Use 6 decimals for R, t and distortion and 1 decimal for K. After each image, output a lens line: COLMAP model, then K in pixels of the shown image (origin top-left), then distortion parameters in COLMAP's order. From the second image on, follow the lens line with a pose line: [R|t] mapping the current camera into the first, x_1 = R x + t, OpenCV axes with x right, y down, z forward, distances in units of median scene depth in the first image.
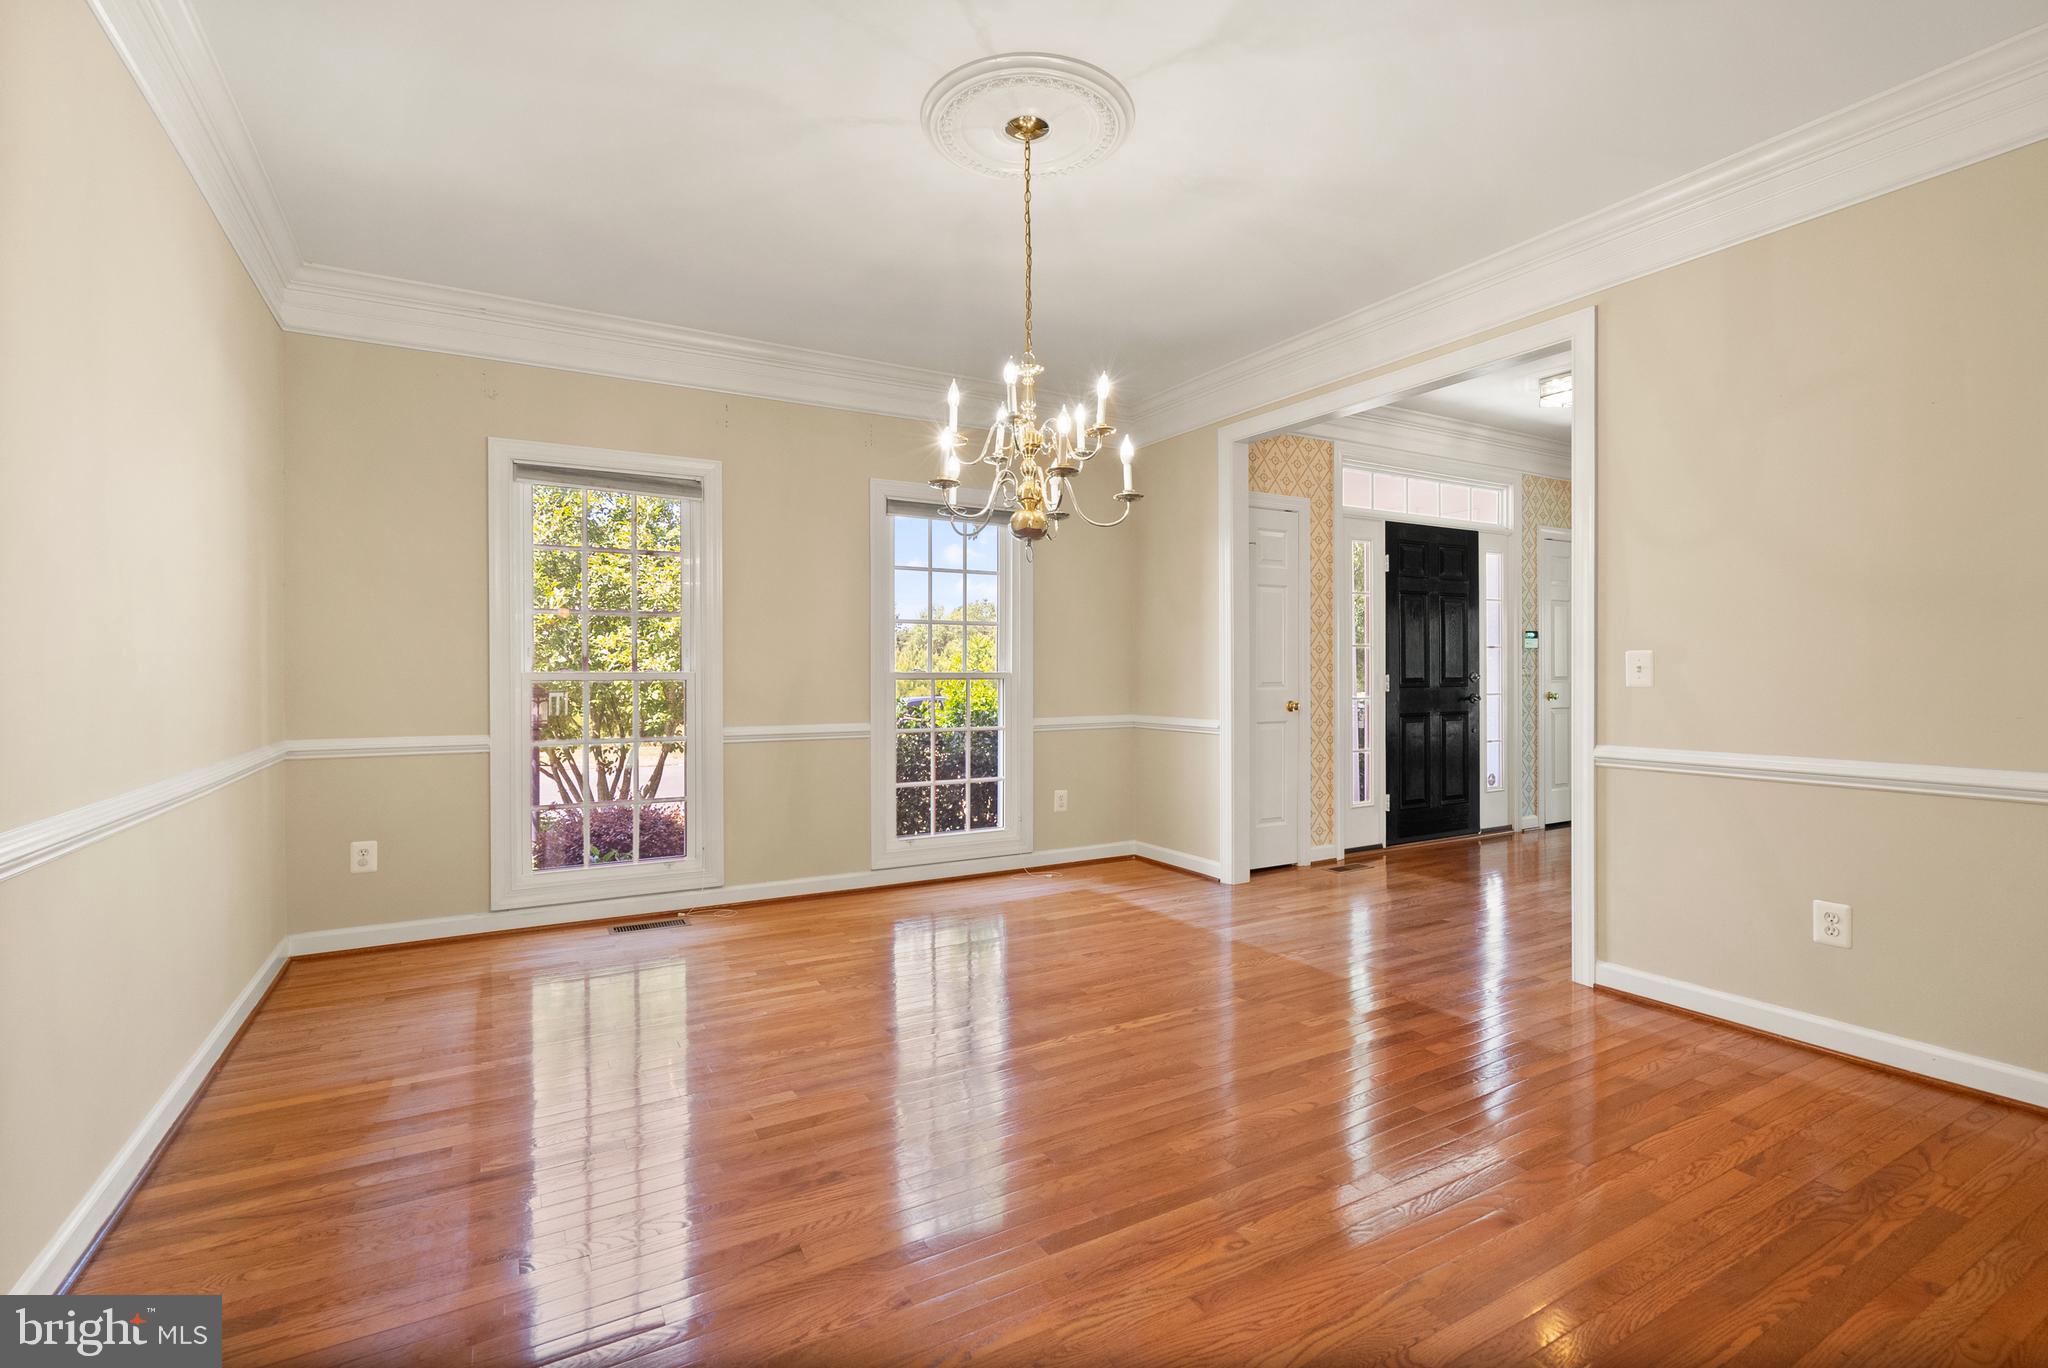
lens RADIAL K [[929.7, 0, 1035.1], [0, 929.7, 681.1], [0, 0, 1]] dist [0.000825, 0.000523]
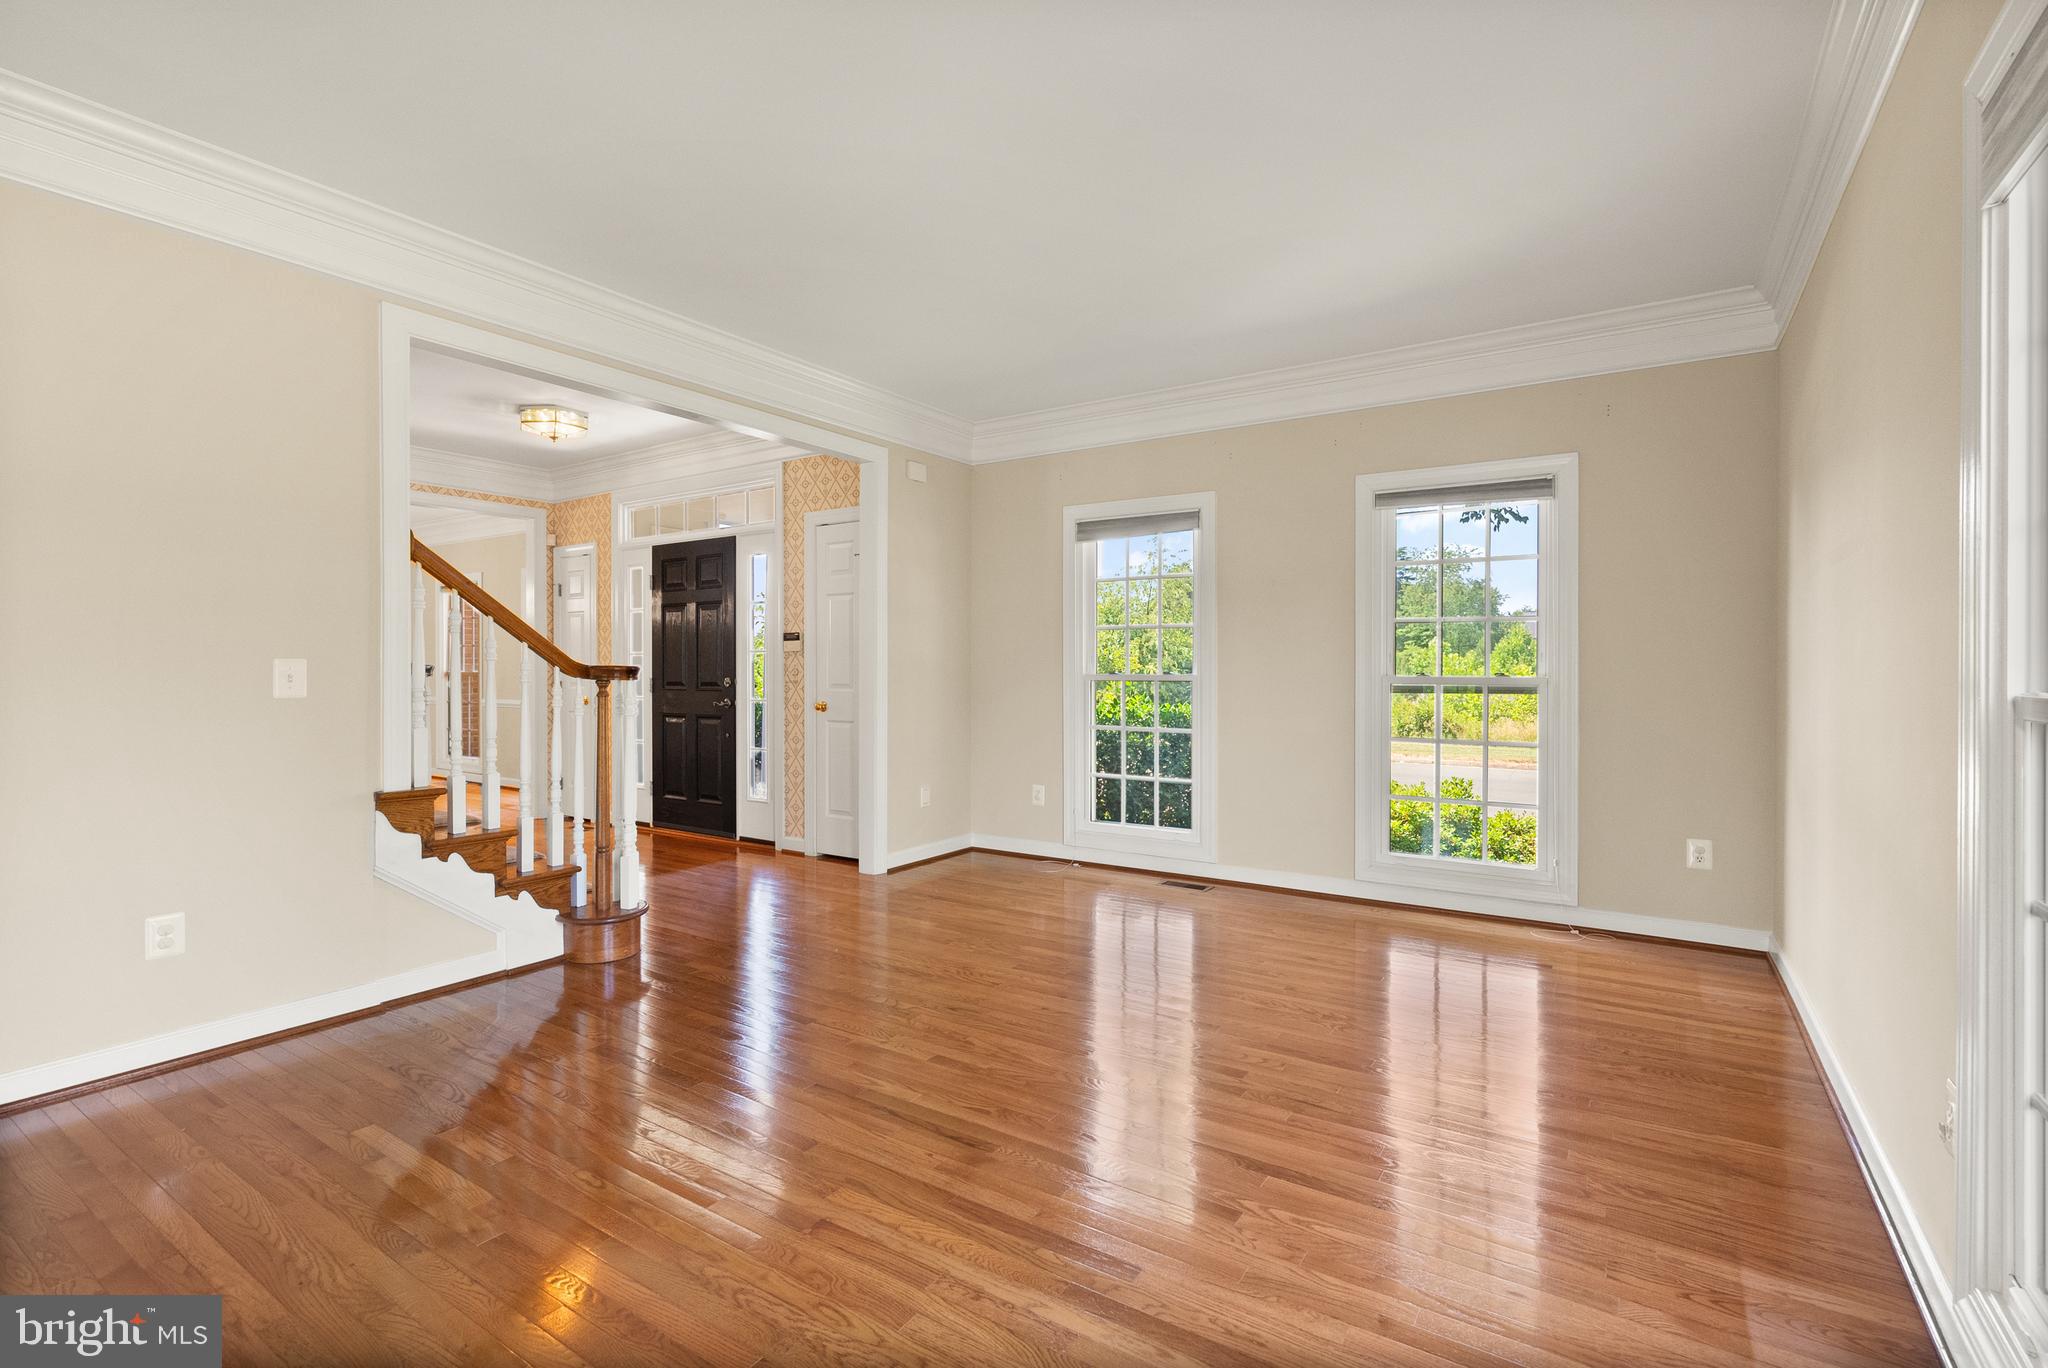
lens RADIAL K [[908.9, 0, 1099.0], [0, 908.9, 684.7], [0, 0, 1]] dist [0.002229, 0.000199]
pose [[0.480724, 0.012629, -0.876781, 1.501133], [-0.011637, 0.999900, 0.008022, -0.014153], [0.876795, 0.006347, 0.480823, 0.865270]]
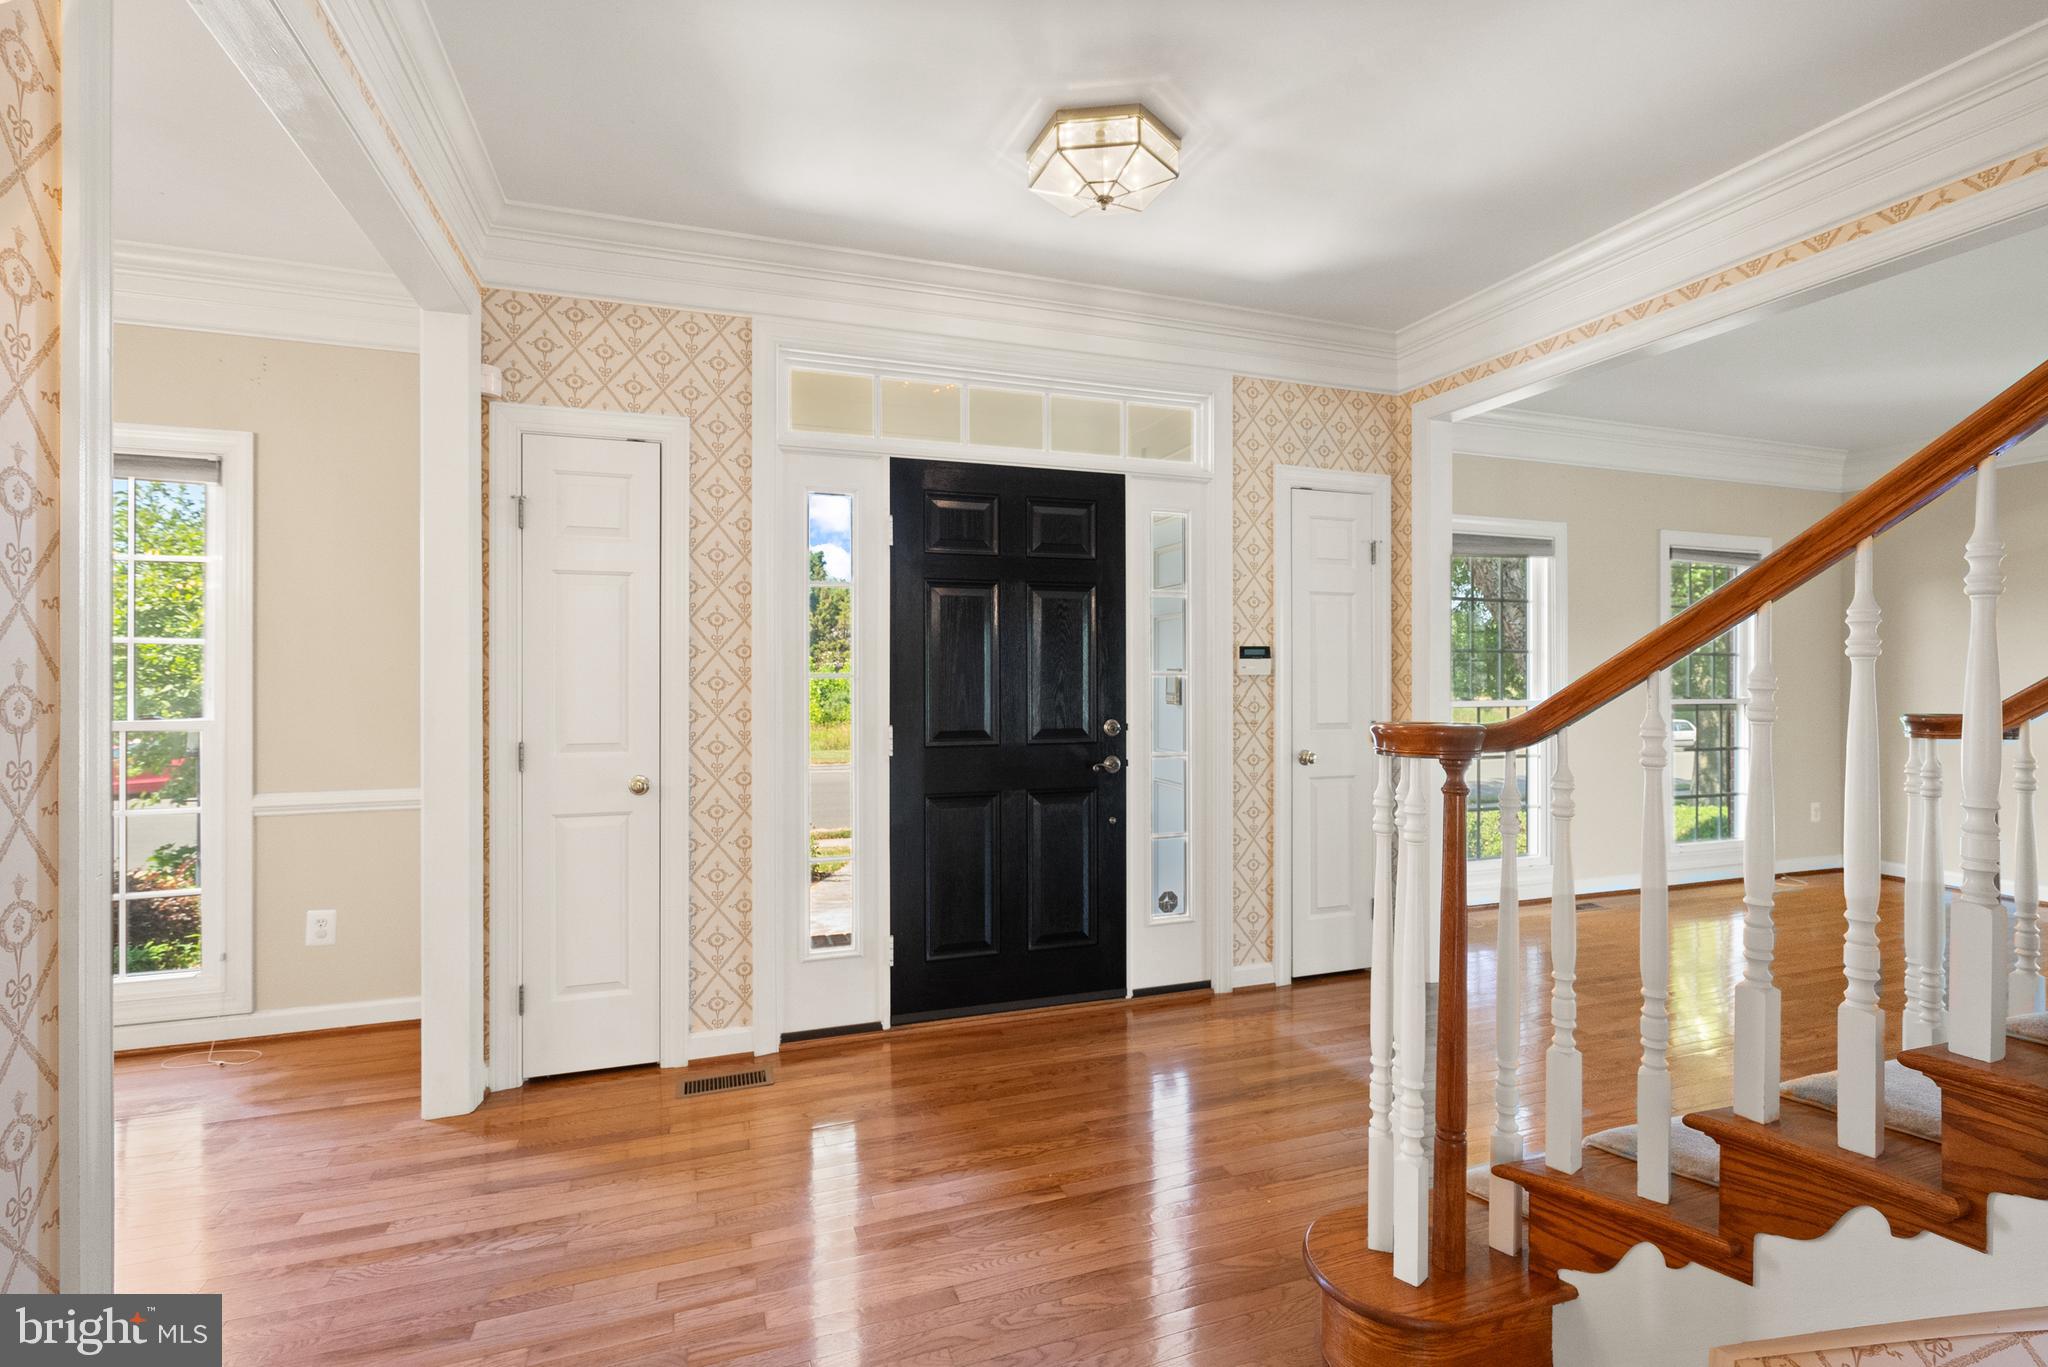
lens RADIAL K [[945.1, 0, 1026.3], [0, 945.1, 673.9], [0, 0, 1]] dist [-0.000634, 0.000181]
pose [[0.982388, 0.004733, -0.186794, 0.520932], [-0.006311, 0.999949, -0.007854, -0.031952], [0.186748, 0.008894, 0.982368, 0.407347]]
